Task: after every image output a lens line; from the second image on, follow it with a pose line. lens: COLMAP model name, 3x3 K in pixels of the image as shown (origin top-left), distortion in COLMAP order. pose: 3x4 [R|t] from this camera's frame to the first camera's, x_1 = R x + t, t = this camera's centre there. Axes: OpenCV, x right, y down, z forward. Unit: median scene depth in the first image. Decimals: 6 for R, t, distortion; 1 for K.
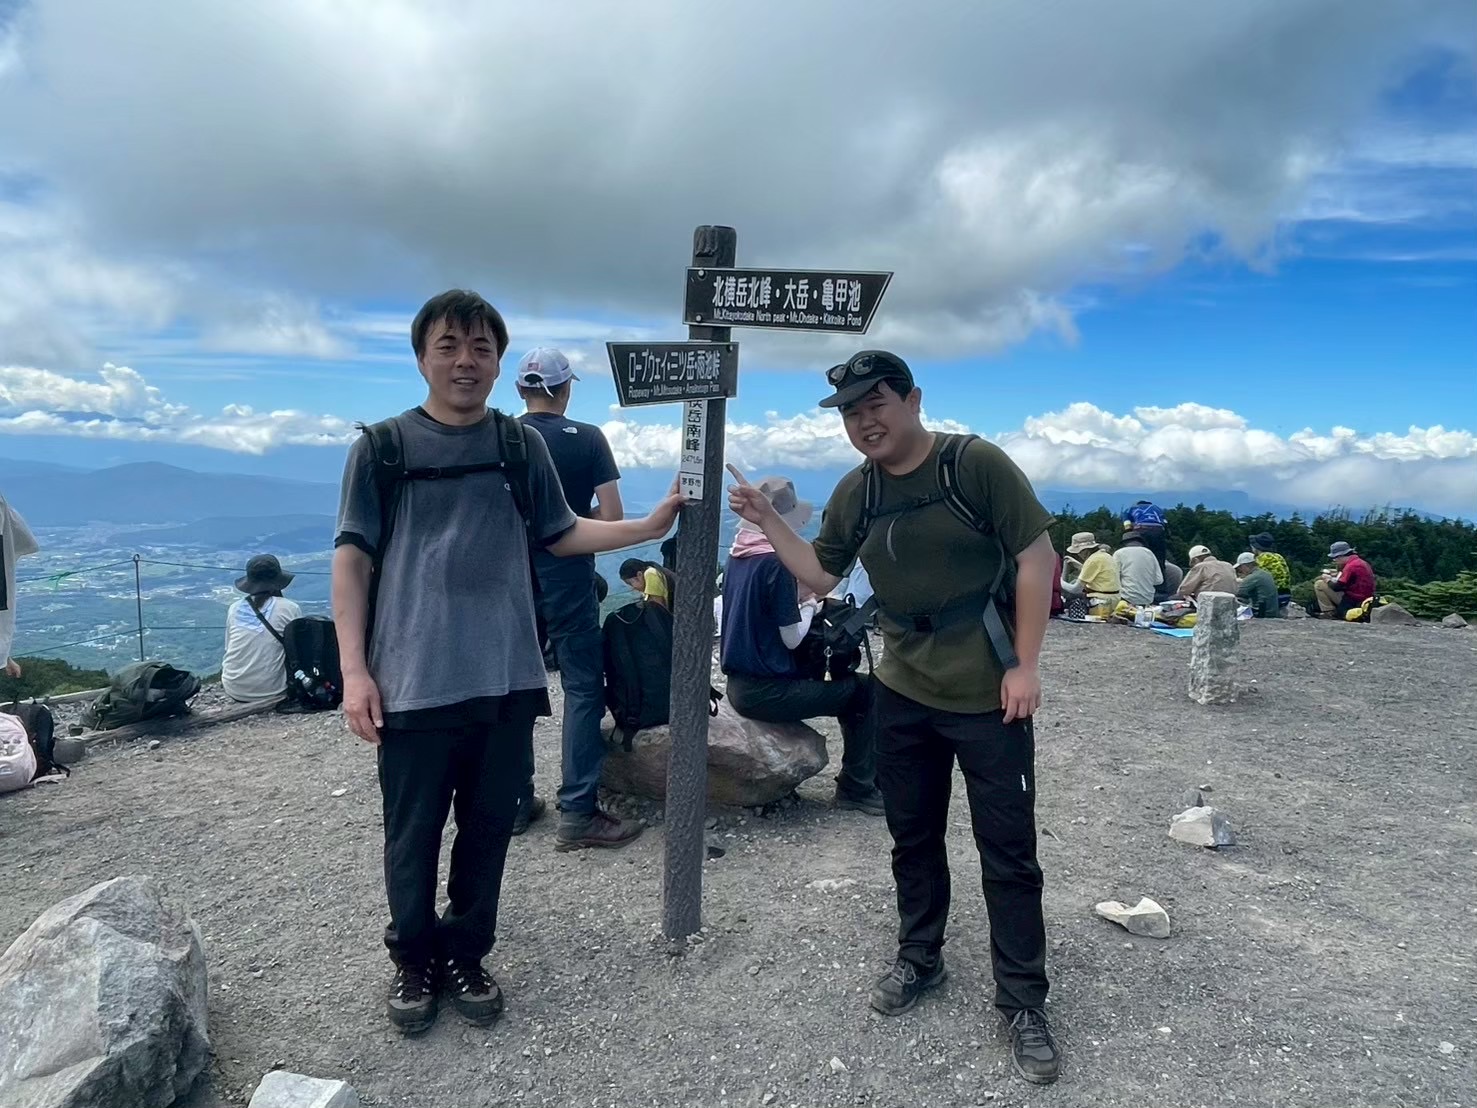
lens RADIAL K [[1084.6, 0, 729.1], [0, 1084.6, 568.9], [0, 0, 1]] dist [0.071486, -0.100543]
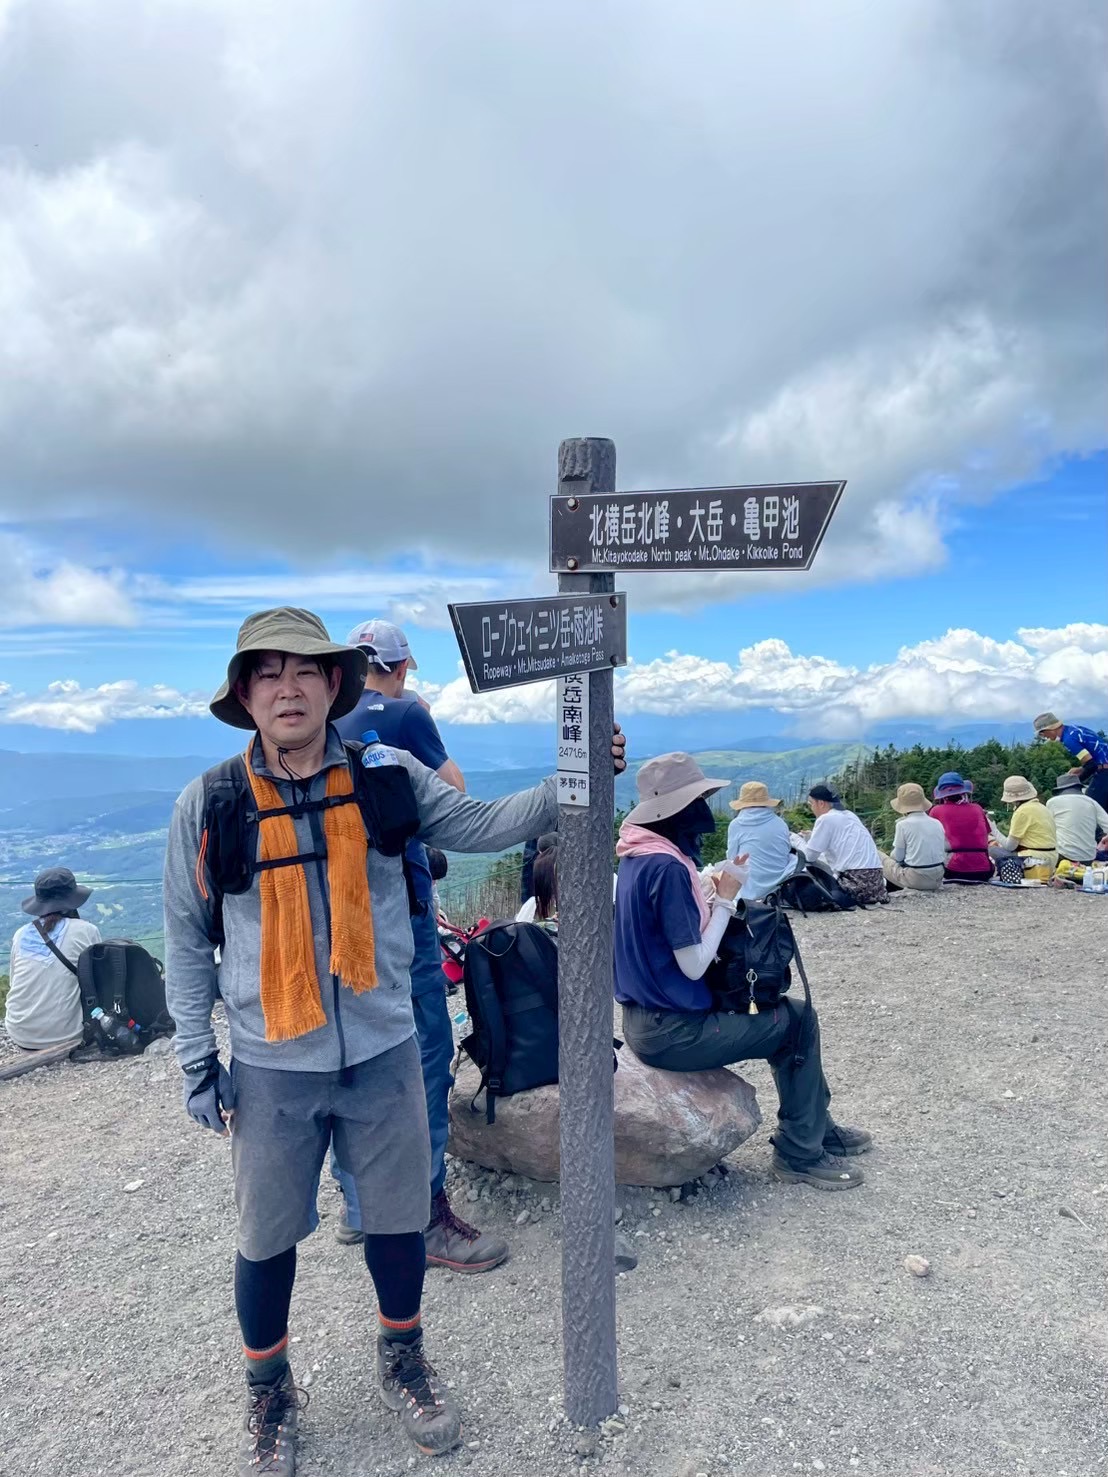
lens RADIAL K [[911.8, 0, 554.0], [0, 911.8, 738.5], [0, 0, 1]] dist [0.159523, -0.124114]
pose [[0.998438, -0.055410, -0.007164, -0.038096], [0.055074, 0.997648, -0.040809, -0.078994], [0.009409, 0.040351, 0.999141, 0.348449]]
